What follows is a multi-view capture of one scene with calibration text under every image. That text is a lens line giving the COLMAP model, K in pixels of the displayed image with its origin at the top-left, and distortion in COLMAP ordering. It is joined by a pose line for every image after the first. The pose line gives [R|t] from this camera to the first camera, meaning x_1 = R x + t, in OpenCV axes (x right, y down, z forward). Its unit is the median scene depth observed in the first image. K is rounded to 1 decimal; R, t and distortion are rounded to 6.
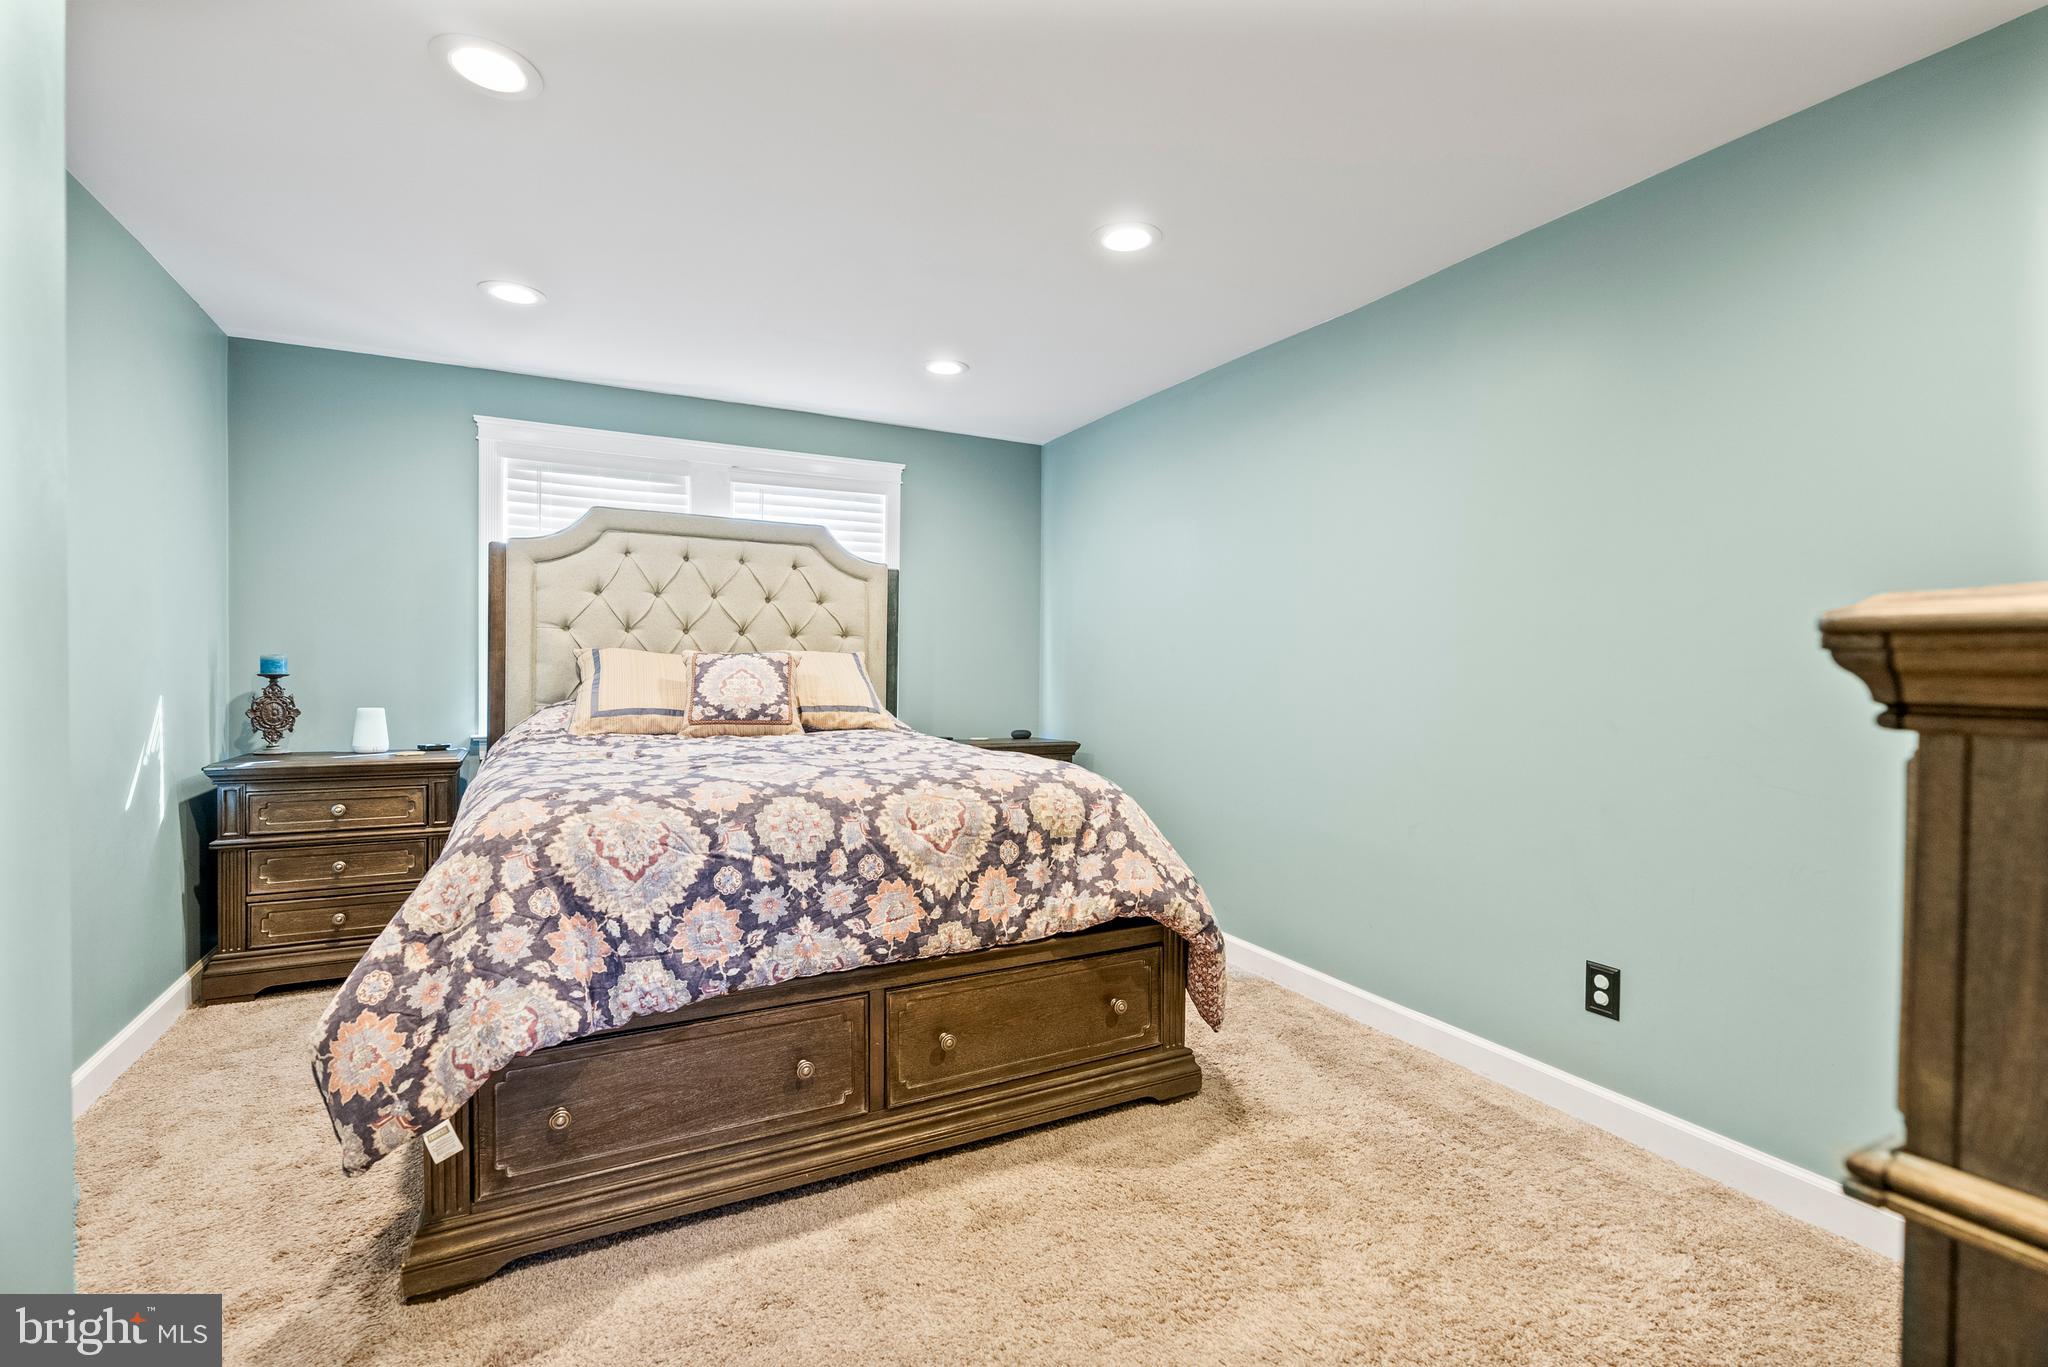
lens RADIAL K [[931.3, 0, 1039.4], [0, 931.3, 685.5], [0, 0, 1]] dist [-0.013903, 0.004638]
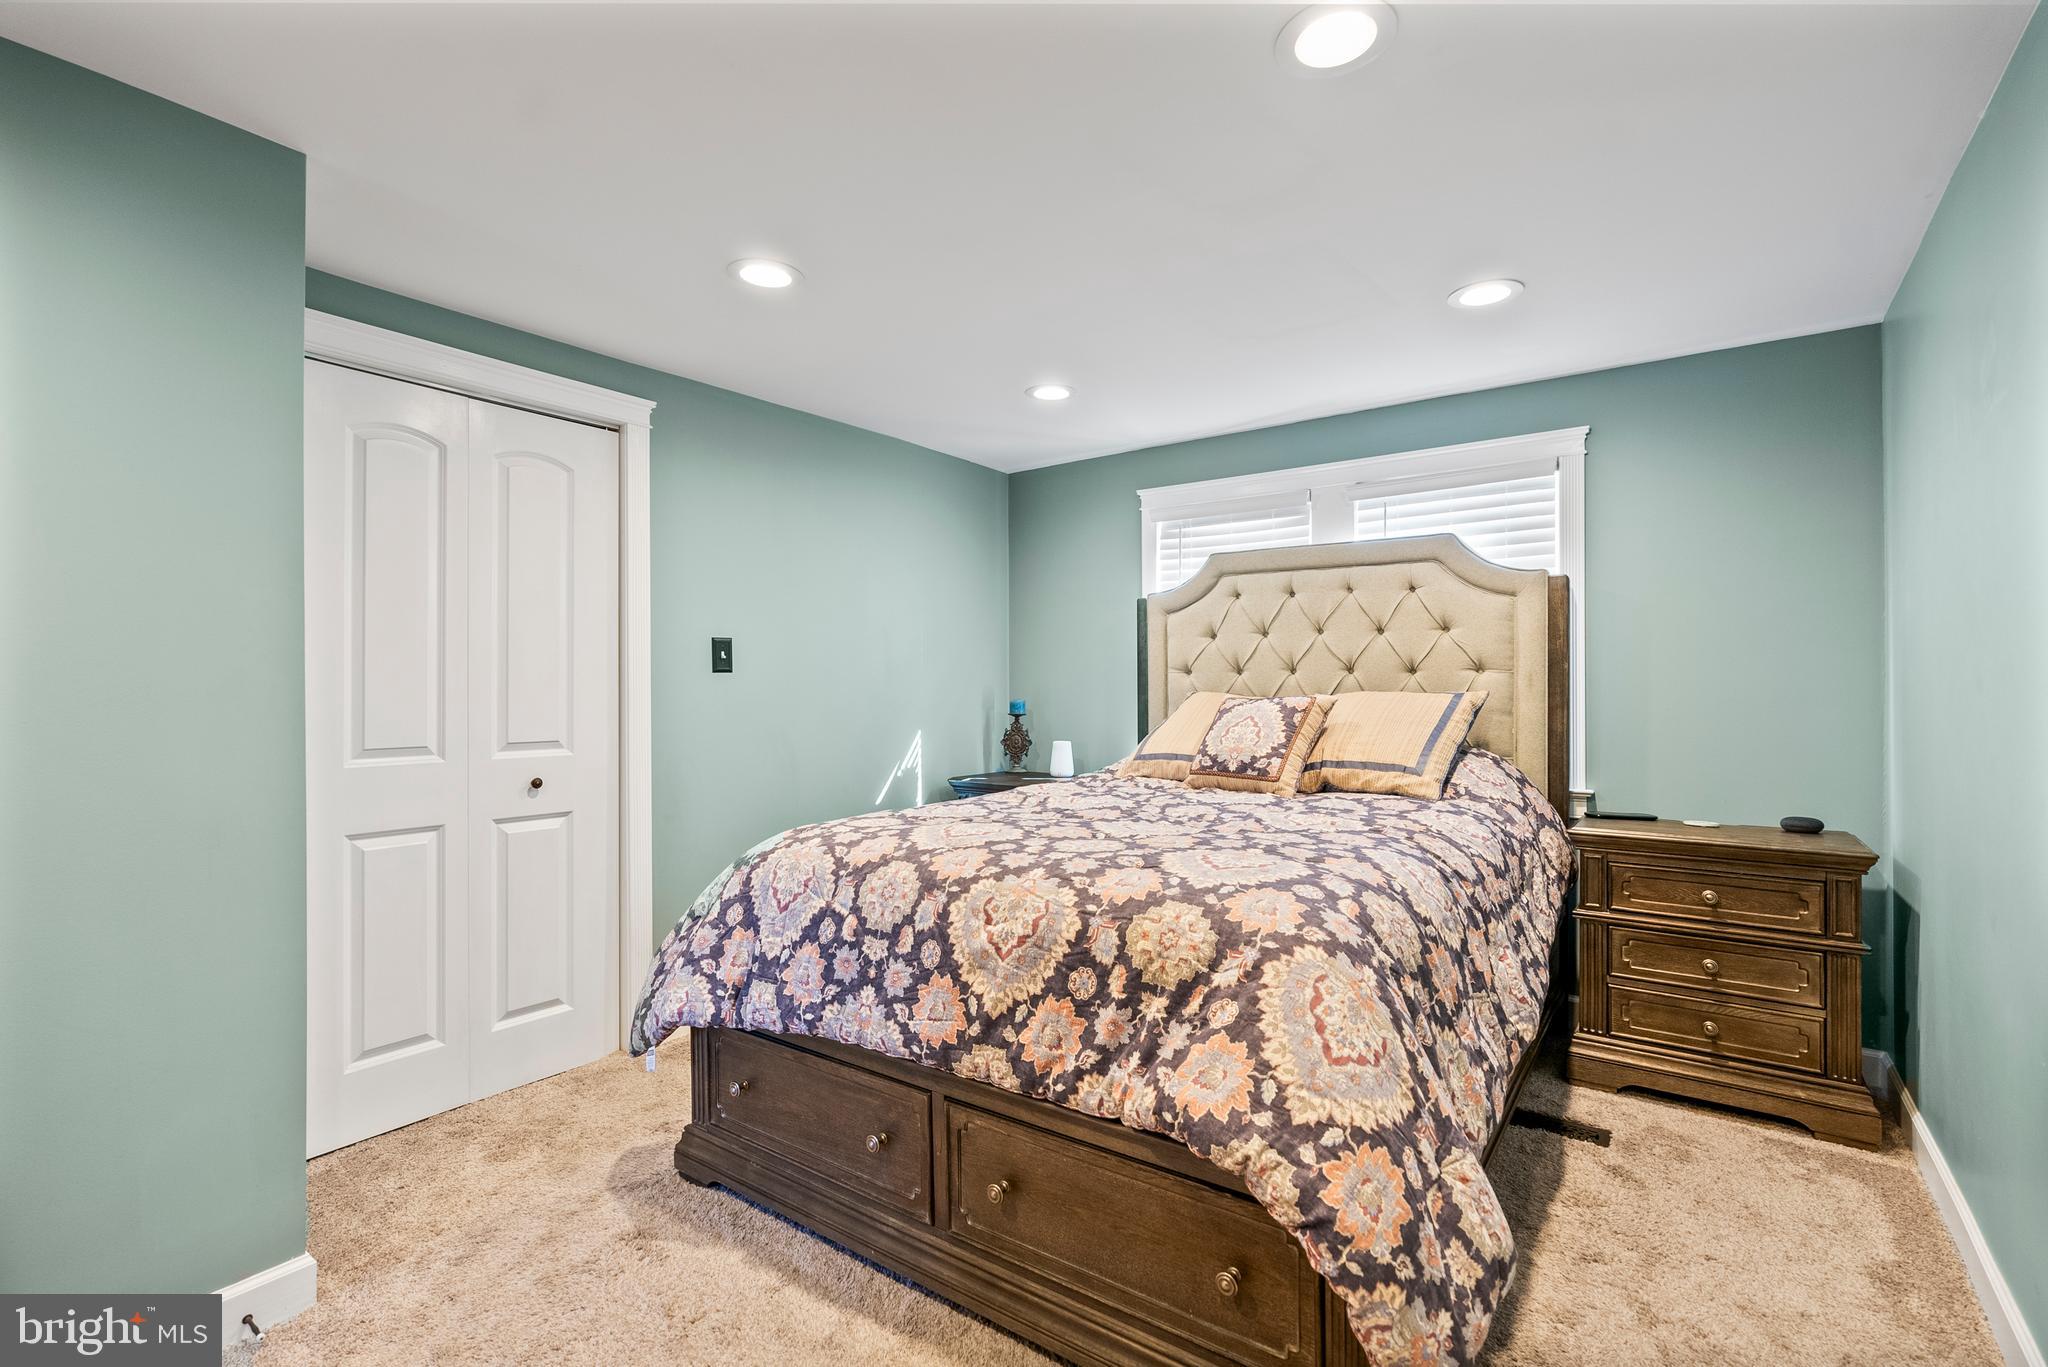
lens RADIAL K [[931.3, 0, 1032.9], [0, 931.3, 682.0], [0, 0, 1]] dist [-0.013903, 0.004638]
pose [[0.434121, -0.014384, -0.900740, 0.636156], [-0.007333, 0.999783, -0.019499, -0.049471], [0.900825, 0.015070, 0.433921, 0.644609]]
